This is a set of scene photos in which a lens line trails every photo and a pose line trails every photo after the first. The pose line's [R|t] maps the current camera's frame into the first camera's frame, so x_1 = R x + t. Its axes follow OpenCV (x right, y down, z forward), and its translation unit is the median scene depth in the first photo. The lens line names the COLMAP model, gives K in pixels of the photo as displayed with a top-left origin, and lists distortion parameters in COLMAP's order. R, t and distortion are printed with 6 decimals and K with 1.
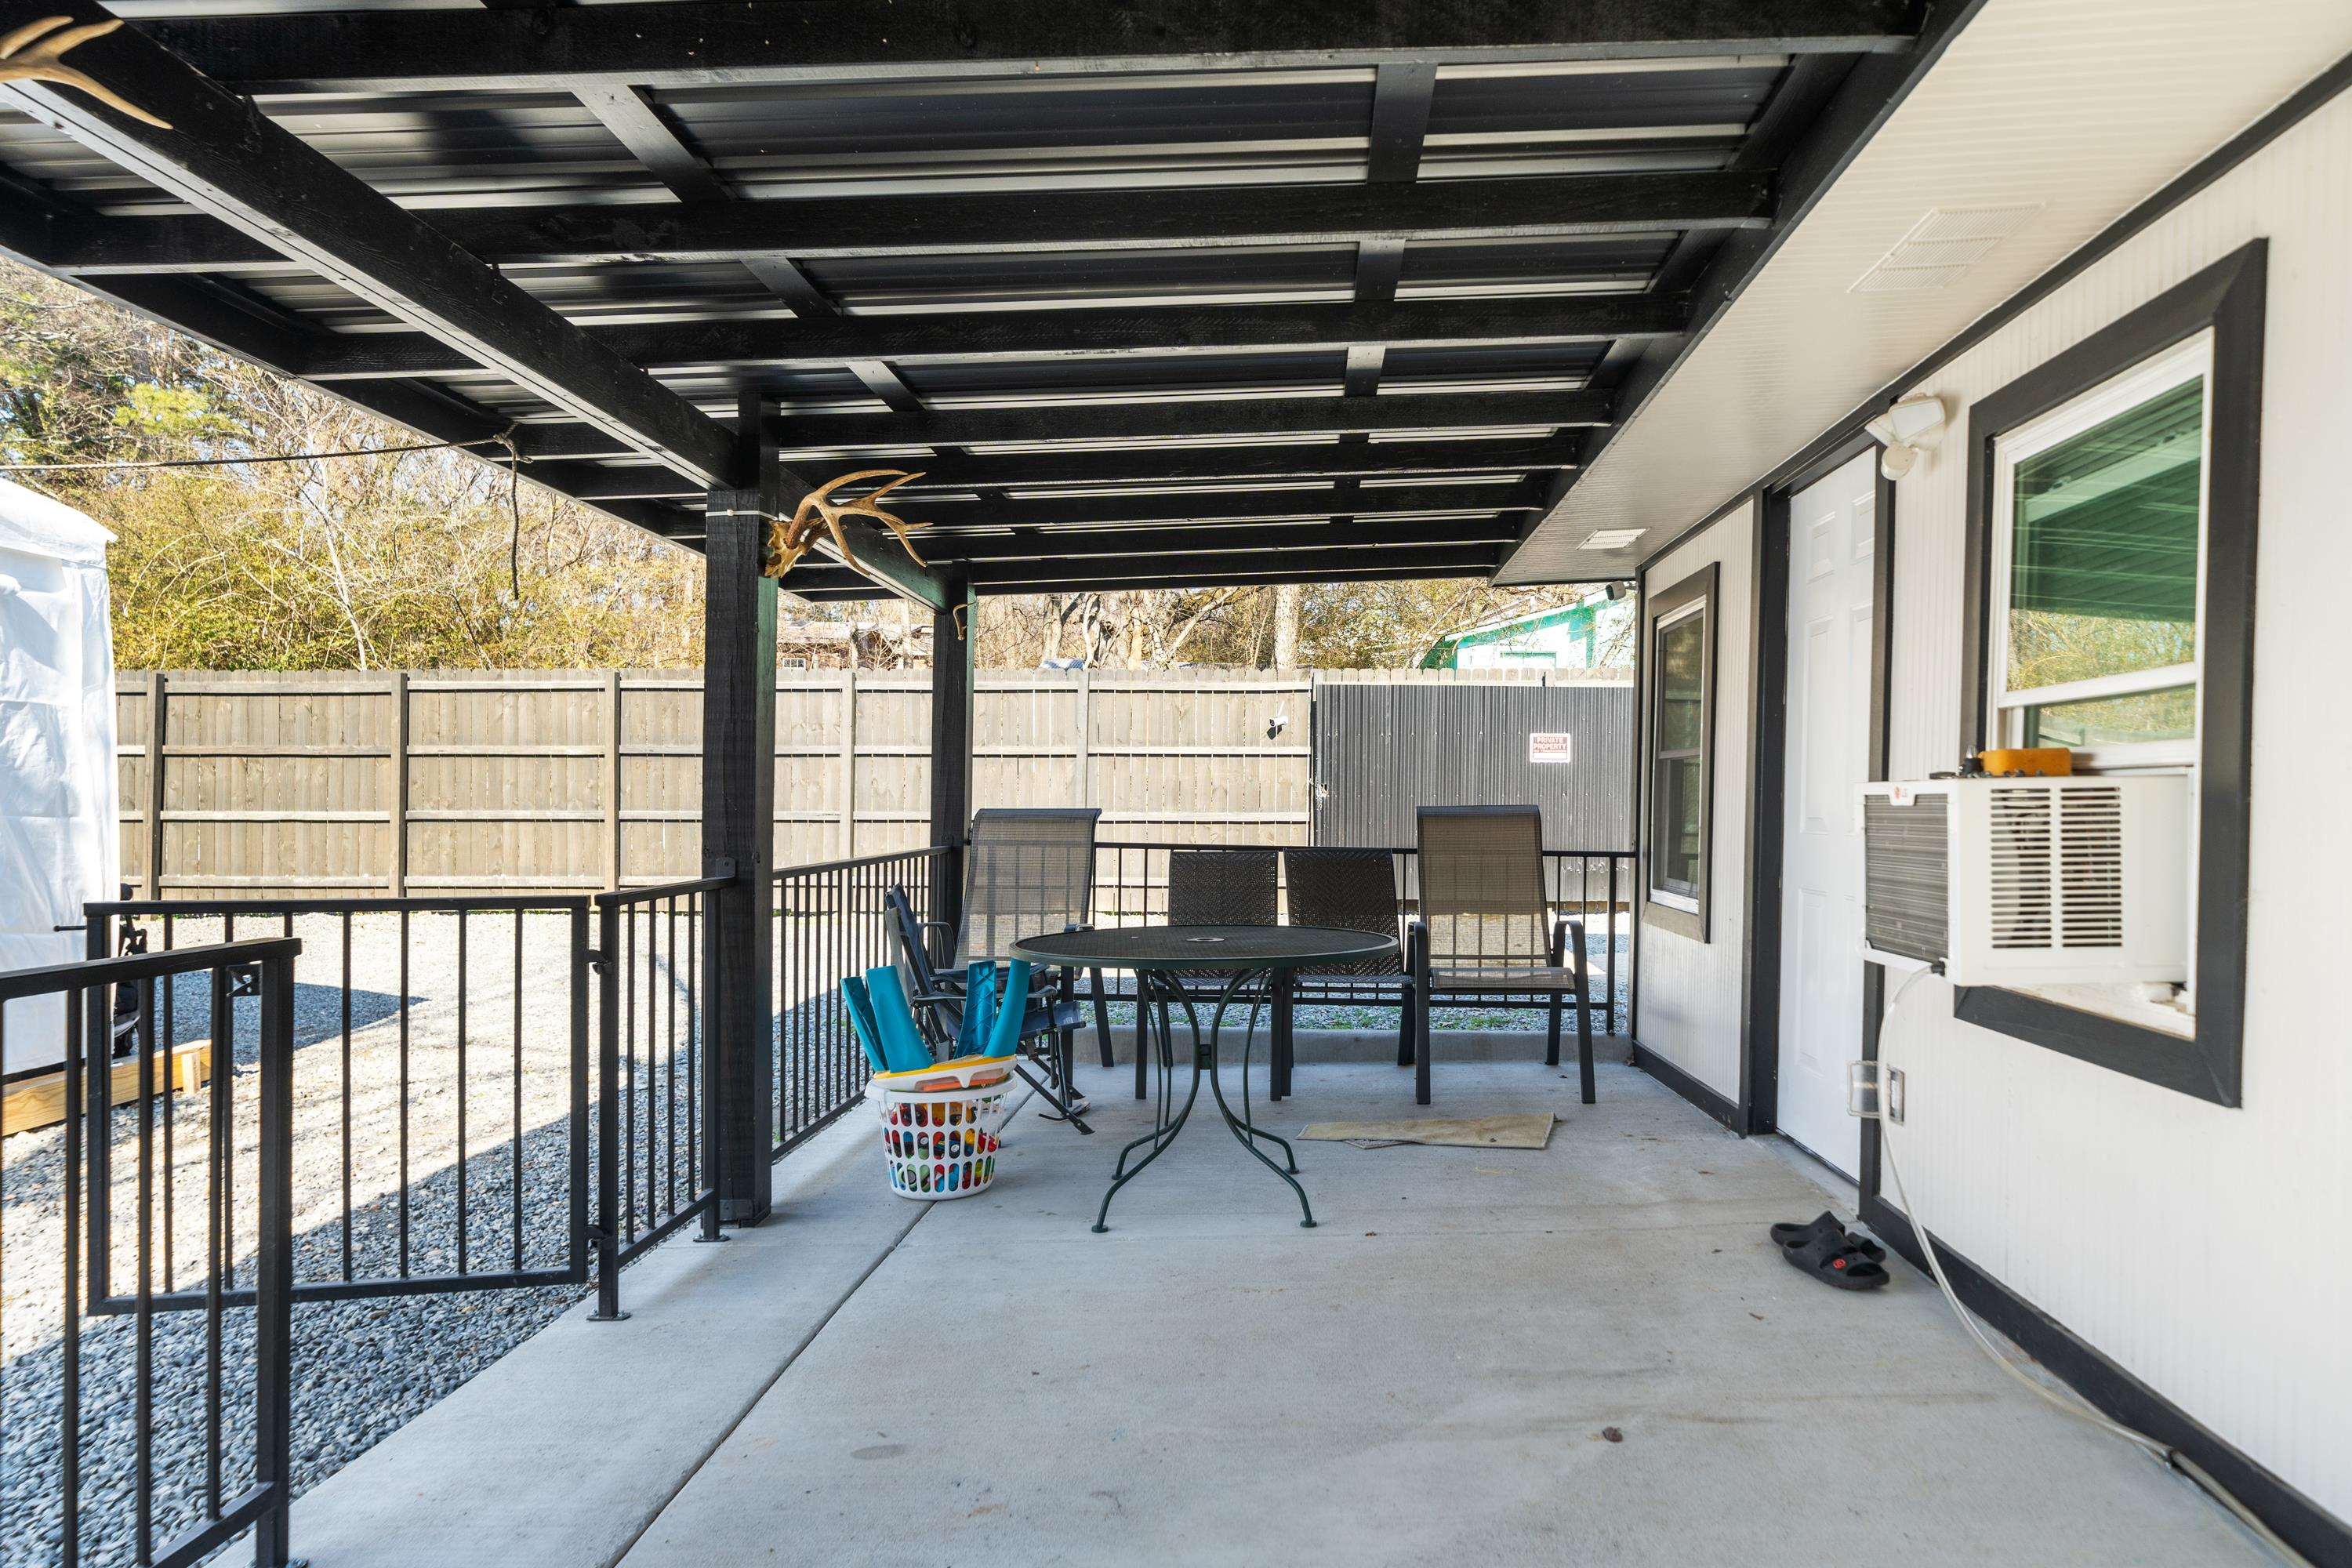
lens RADIAL K [[1422.0, 0, 1232.7], [0, 1422.0, 815.4], [0, 0, 1]] dist [0.002649, 0.000909]
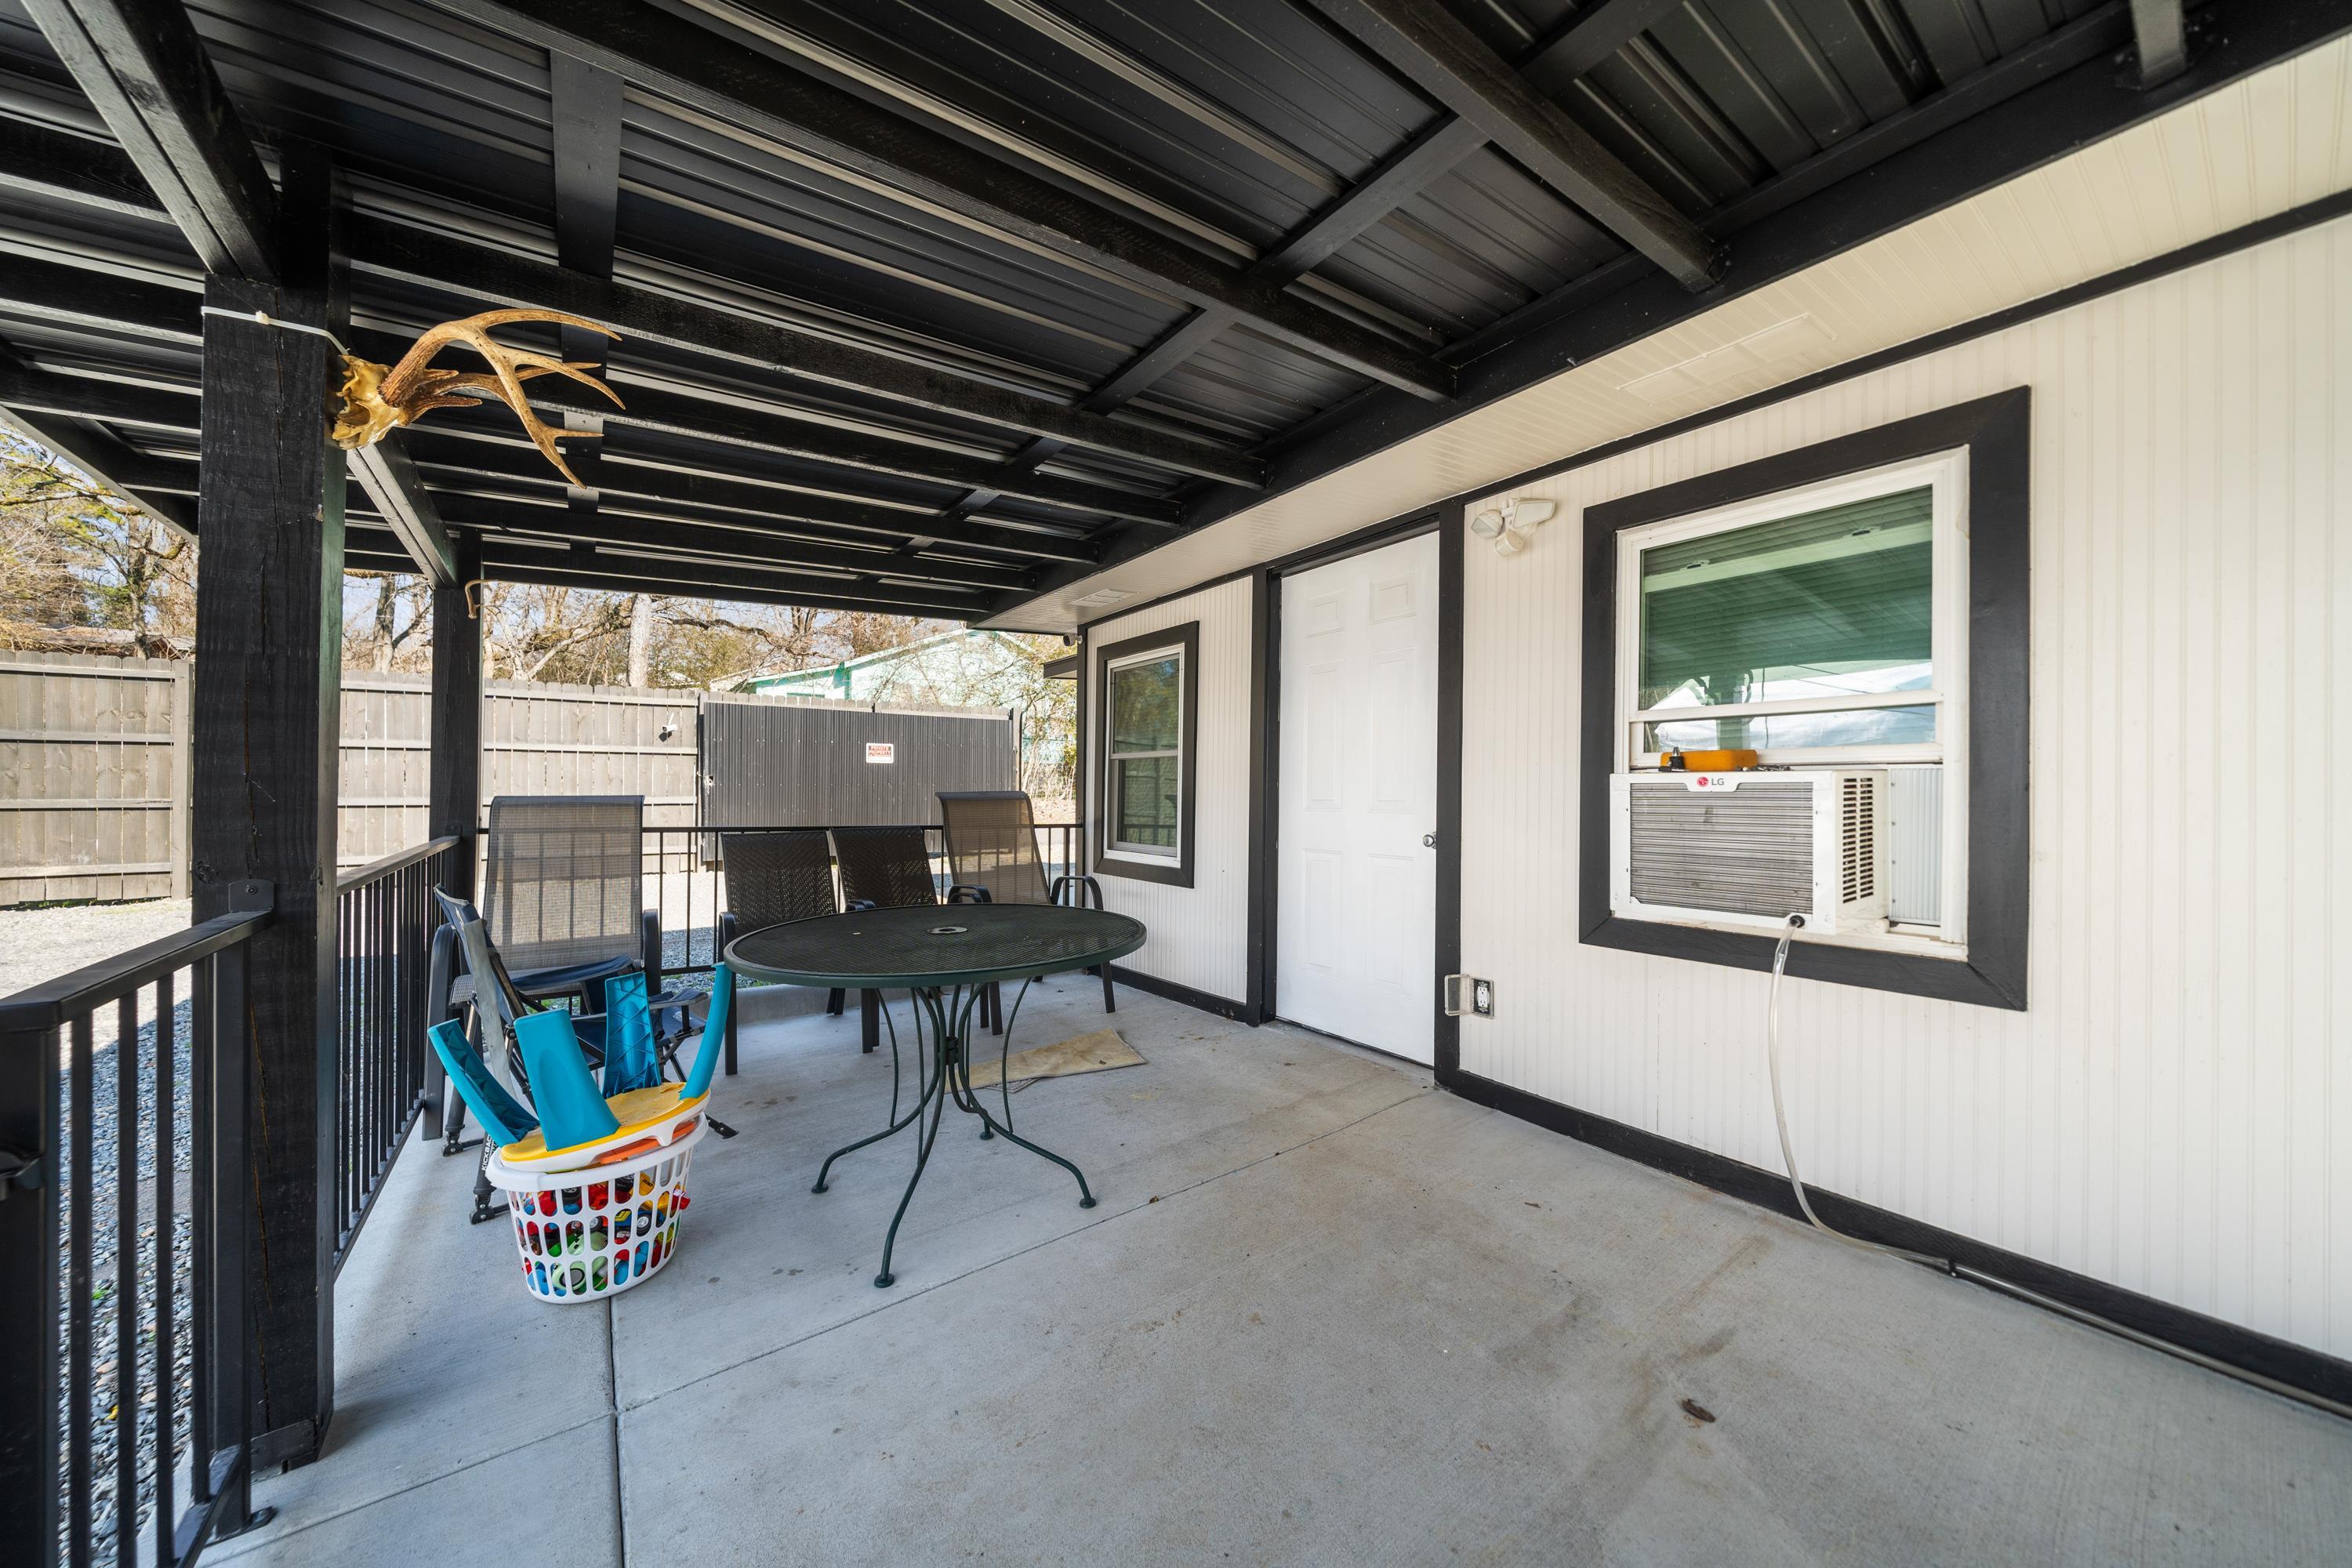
lens RADIAL K [[842.4, 0, 1188.7], [0, 842.4, 792.9], [0, 0, 1]] dist [-0.003201, -0.000151]
pose [[0.806887, -0.003006, 0.590698, -0.226123], [0.005840, 0.999979, -0.002888, -0.004089], [-0.590677, 0.005780, 0.806888, 0.436232]]
